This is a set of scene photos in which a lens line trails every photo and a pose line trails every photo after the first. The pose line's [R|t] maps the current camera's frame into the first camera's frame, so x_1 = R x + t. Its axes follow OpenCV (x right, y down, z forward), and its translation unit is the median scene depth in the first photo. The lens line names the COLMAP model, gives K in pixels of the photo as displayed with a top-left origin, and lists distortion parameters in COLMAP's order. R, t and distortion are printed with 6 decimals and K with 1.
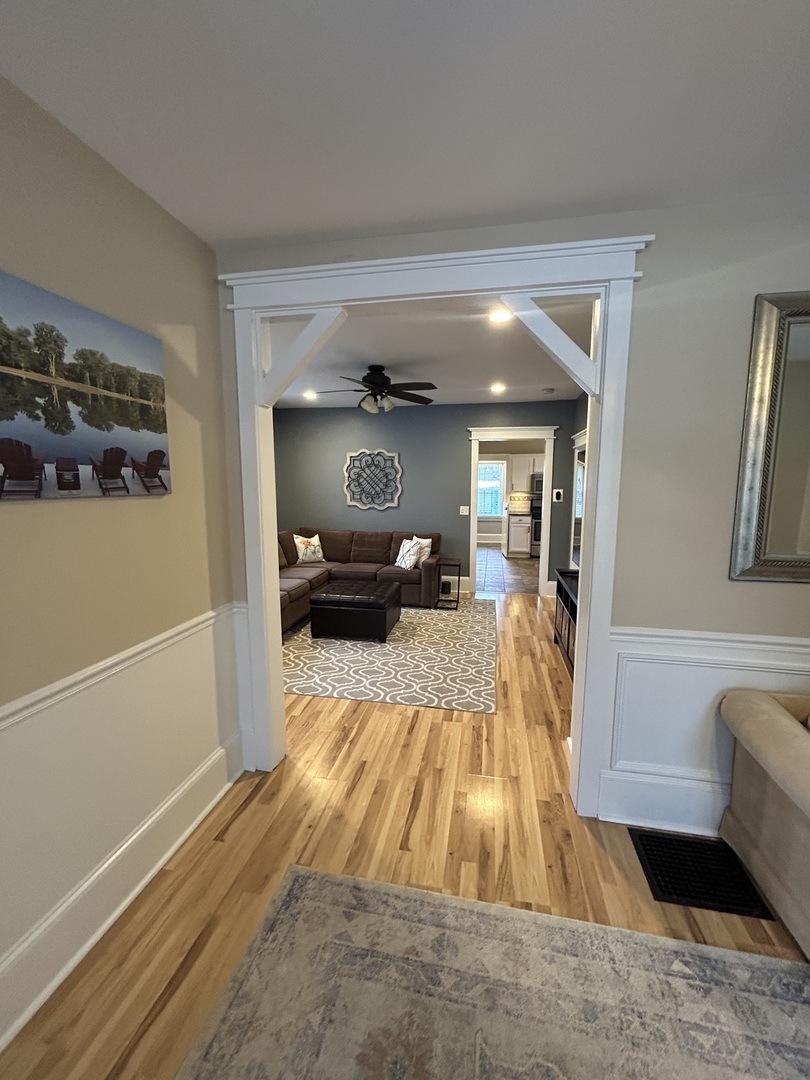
lens RADIAL K [[437.8, 0, 408.0], [0, 437.8, 539.1], [0, 0, 1]] dist [-0.003099, 0.000380]
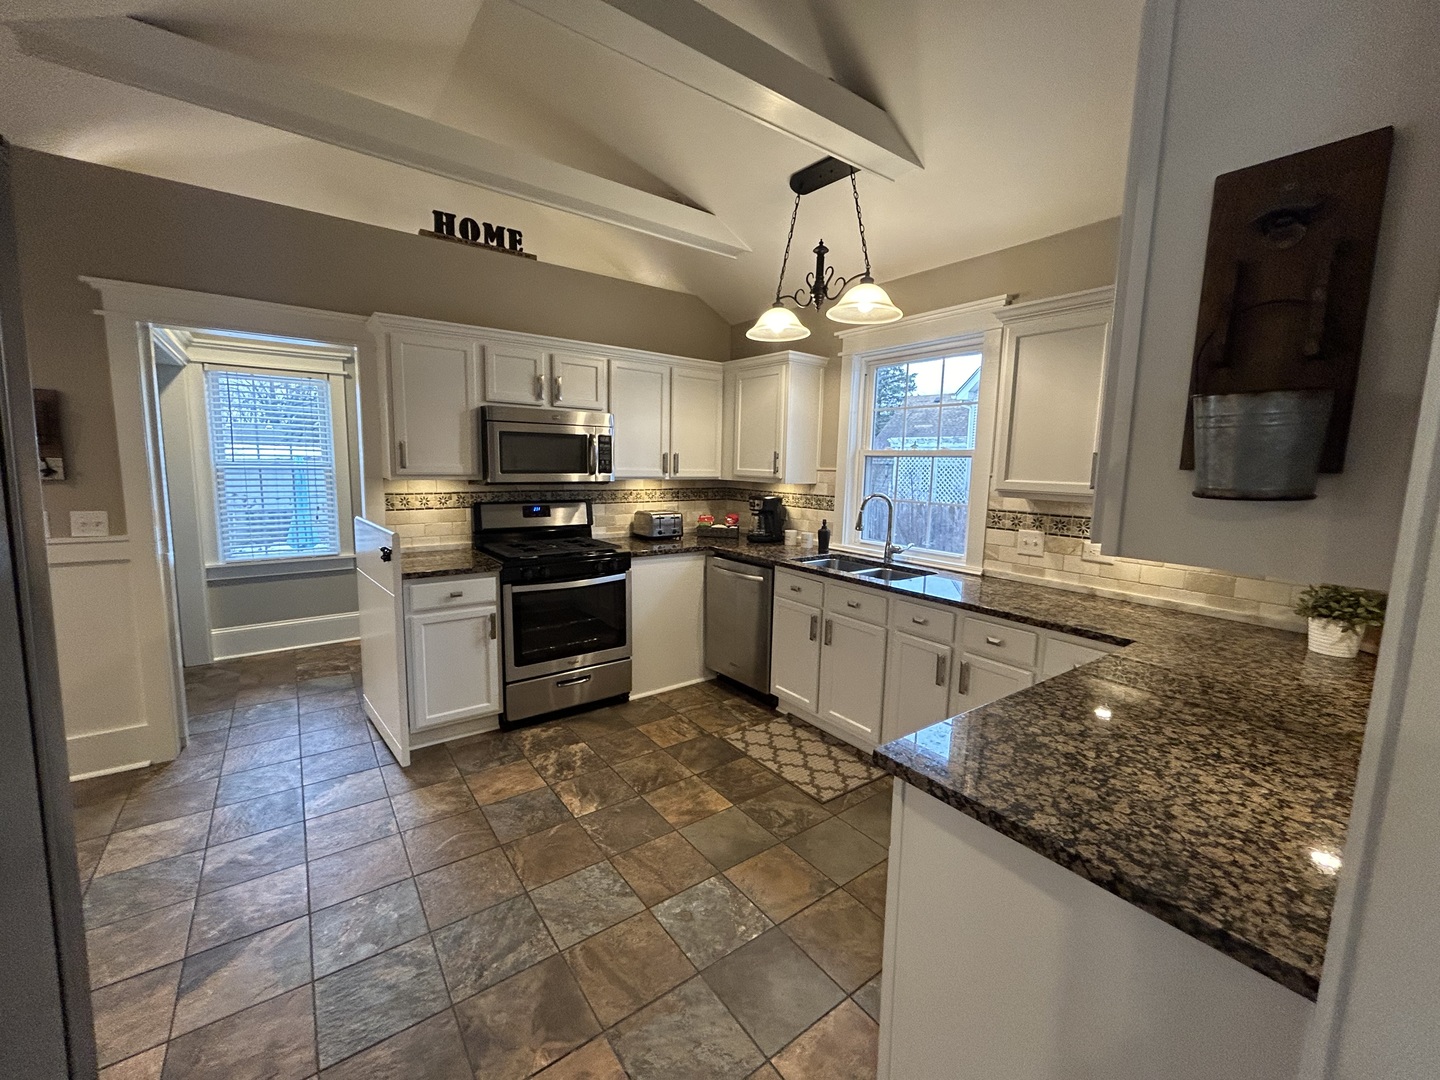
lens RADIAL K [[587.0, 0, 718.4], [0, 587.0, 534.8], [0, 0, 1]] dist [-0.000148, 0.001179]
pose [[0.678075, -0.081073, 0.730507, 0.263421], [0.074765, 0.996351, 0.041179, -0.168862], [-0.731180, 0.026694, 0.681662, 1.449238]]
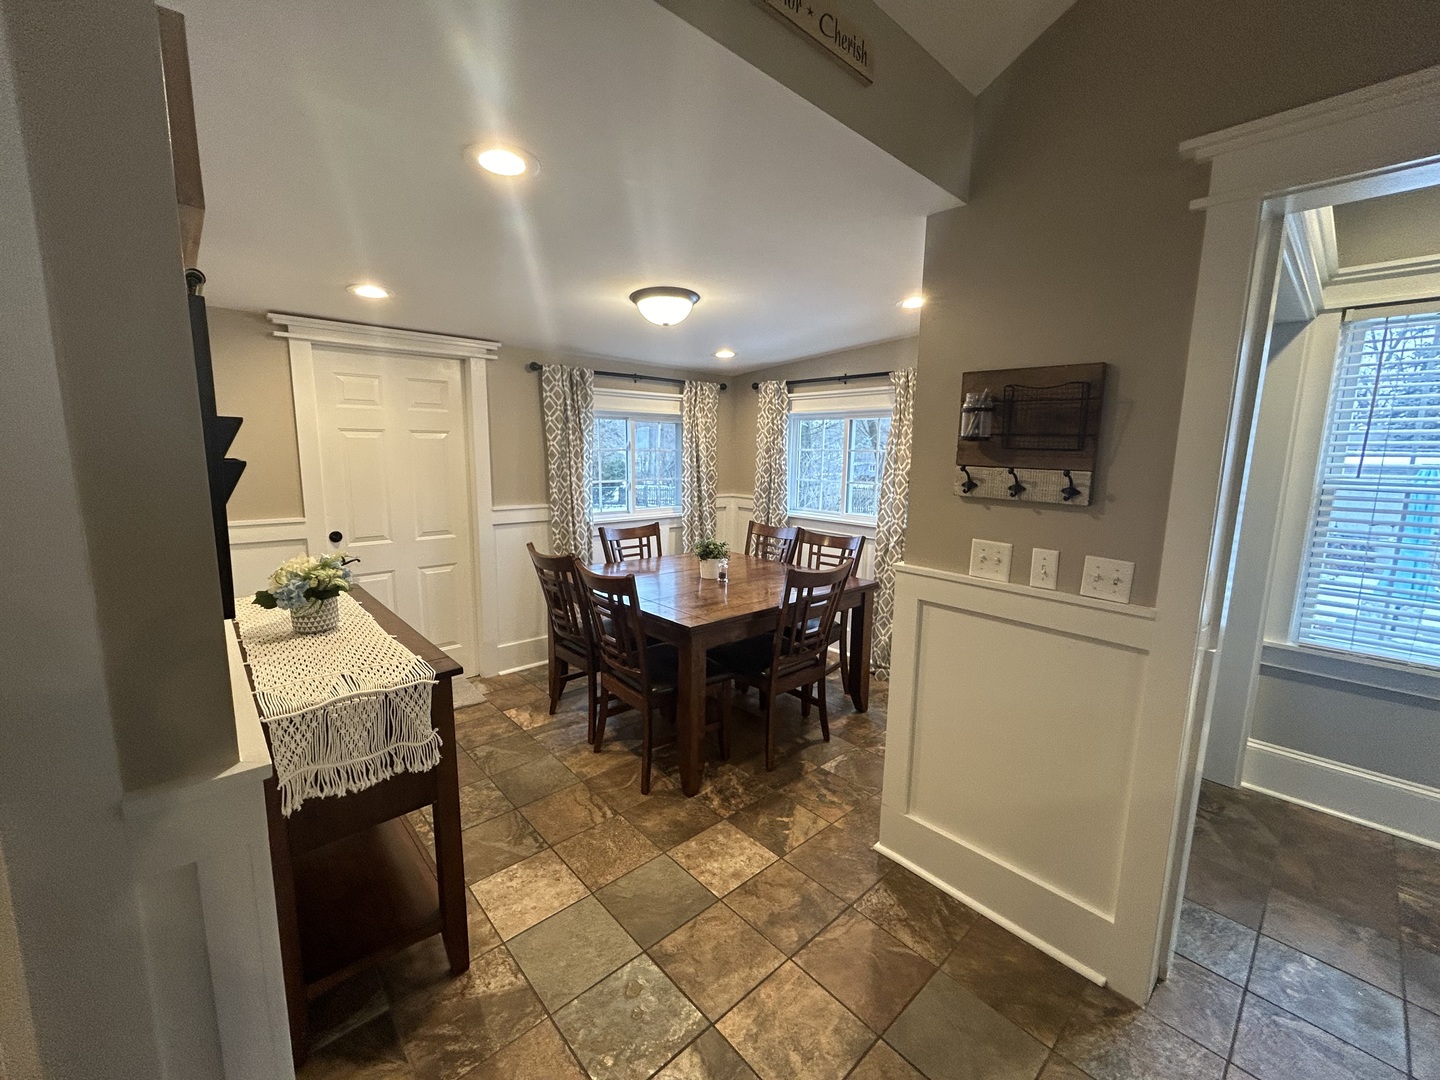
lens RADIAL K [[583.7, 0, 717.7], [0, 583.7, 533.1], [0, 0, 1]] dist [-0.003099, 0.000380]
pose [[0.799964, 0.097576, -0.592062, 0.286331], [-0.090968, 0.995006, 0.041073, -0.225524], [0.593113, 0.021001, 0.804845, 1.897291]]
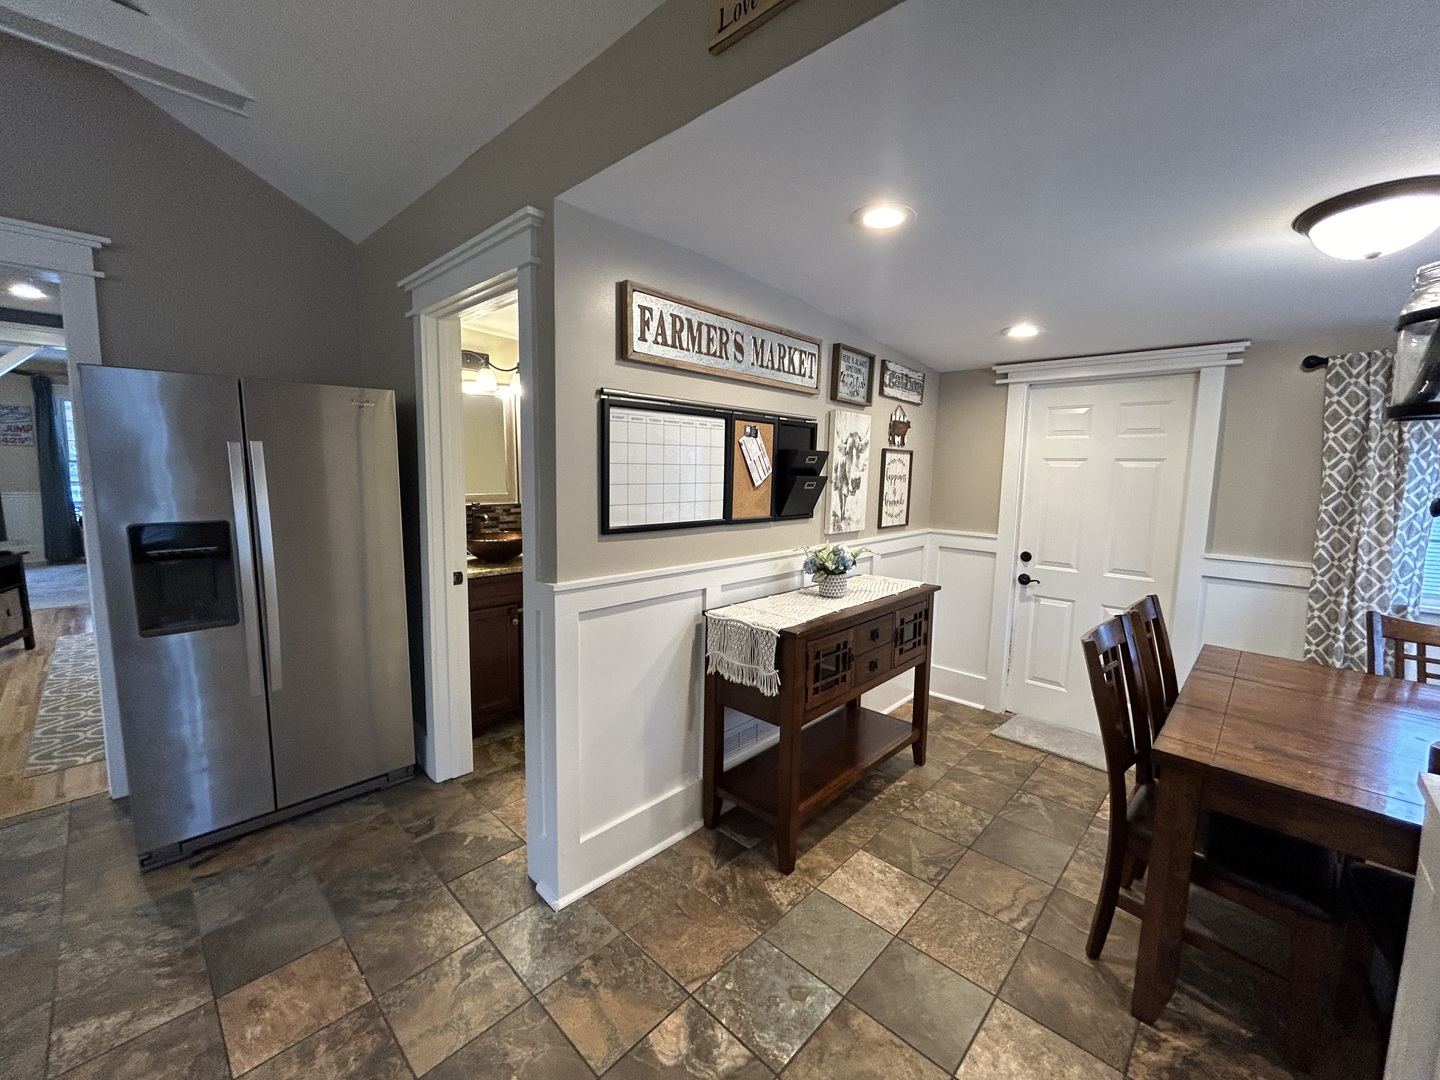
lens RADIAL K [[583.7, 0, 717.7], [0, 583.7, 533.1], [0, 0, 1]] dist [-0.003099, 0.000380]
pose [[-0.542208, 0.080263, -0.836402, 0.371561], [-0.129990, 0.975430, 0.177872, -0.266760], [0.830128, 0.205167, -0.518453, 2.262121]]
